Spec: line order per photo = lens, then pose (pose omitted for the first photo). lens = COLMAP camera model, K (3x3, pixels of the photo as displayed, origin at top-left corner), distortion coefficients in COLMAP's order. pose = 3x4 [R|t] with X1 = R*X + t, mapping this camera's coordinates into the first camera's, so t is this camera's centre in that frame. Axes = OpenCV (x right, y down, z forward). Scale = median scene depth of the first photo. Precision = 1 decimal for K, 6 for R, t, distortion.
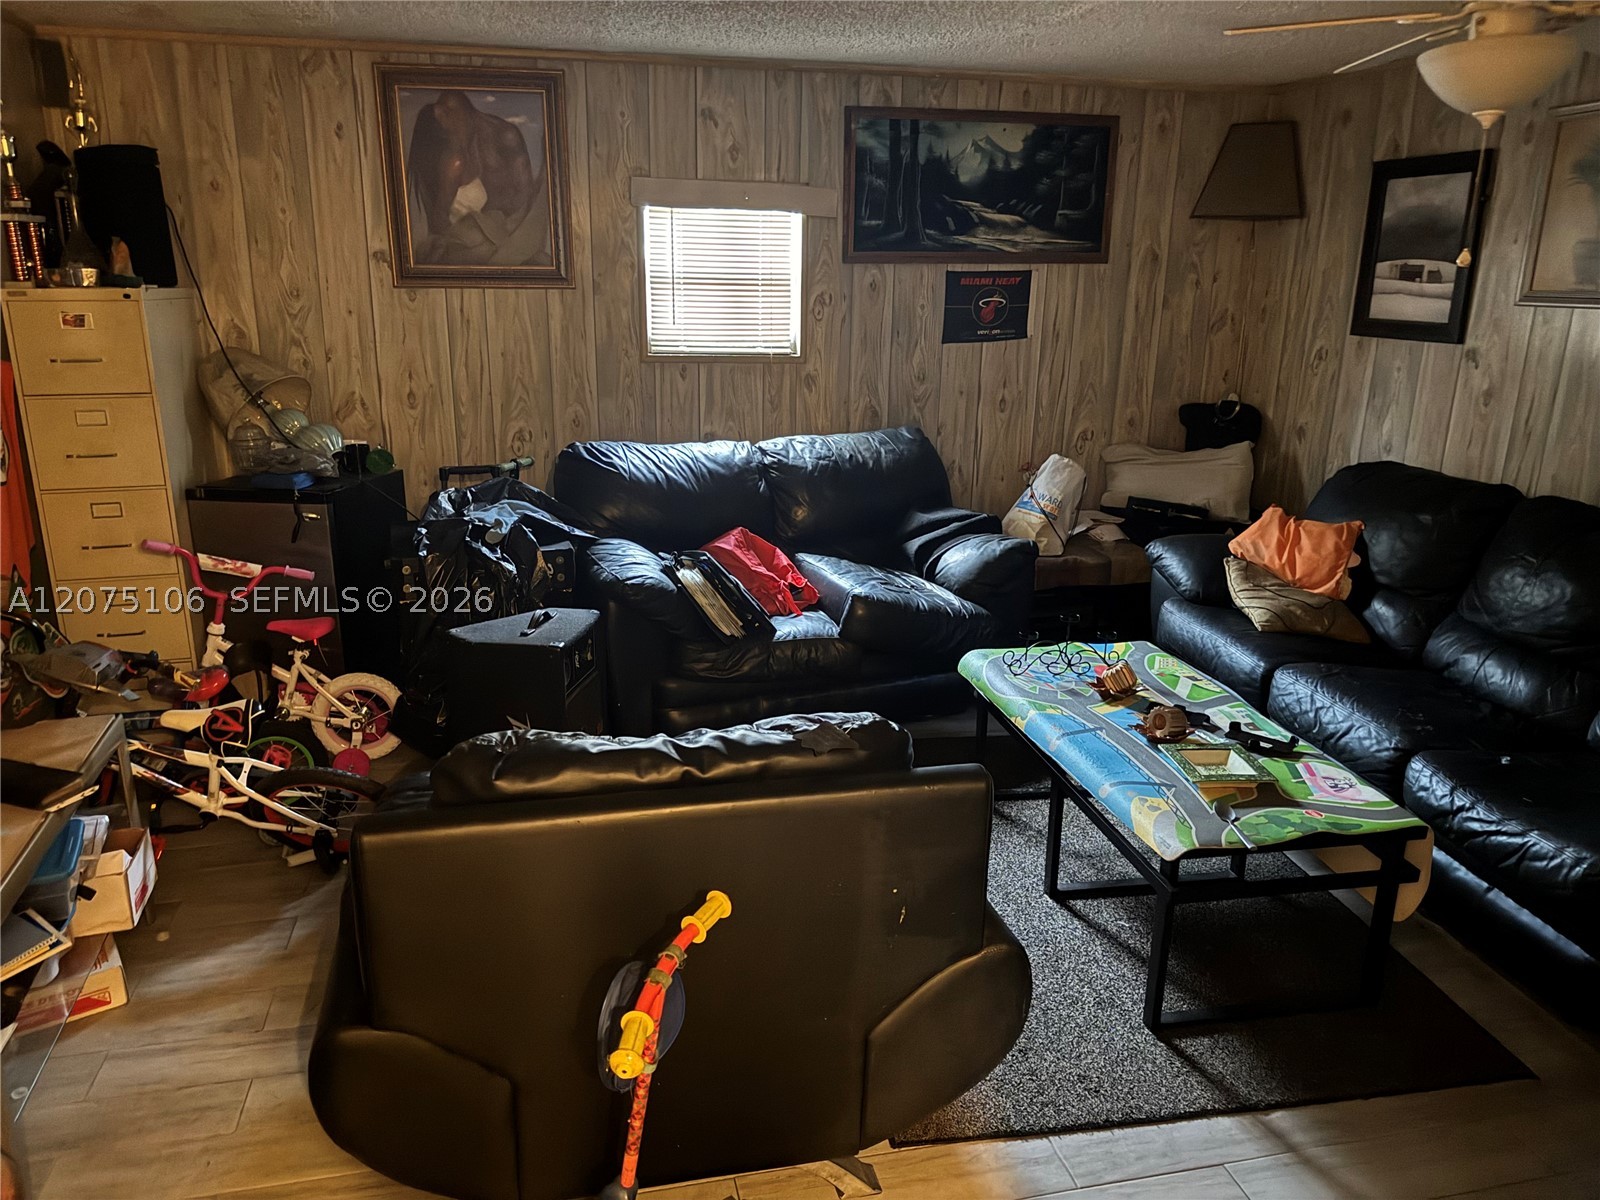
lens RADIAL K [[1113.3, 0, 804.2], [0, 1113.3, 595.7], [0, 0, 1]] dist [0.088769, -0.099250]
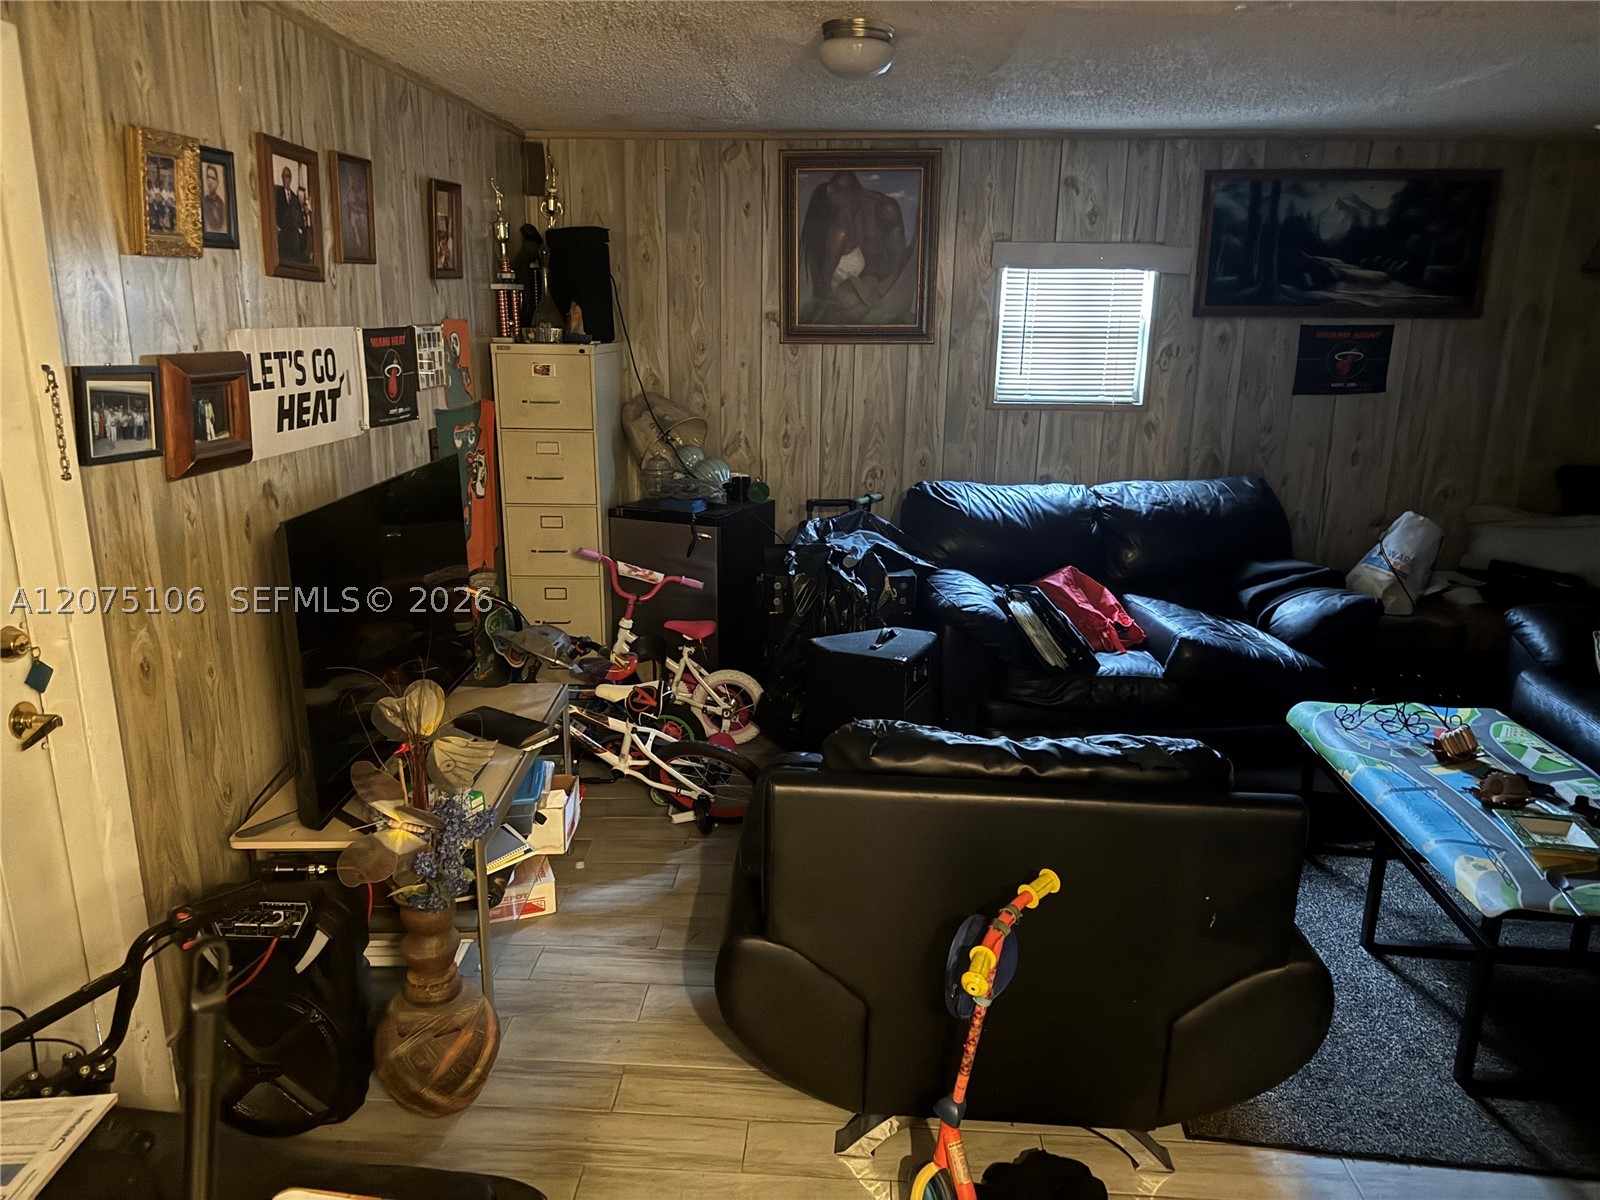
lens RADIAL K [[1120.6, 0, 803.2], [0, 1120.6, 599.7], [0, 0, 1]] dist [0.108288, -0.165934]
pose [[0.960367, 0.069951, -0.269817, -0.010352], [-0.076733, 0.996944, -0.014655, 0.006200], [0.267967, 0.034778, 0.962800, -0.106880]]
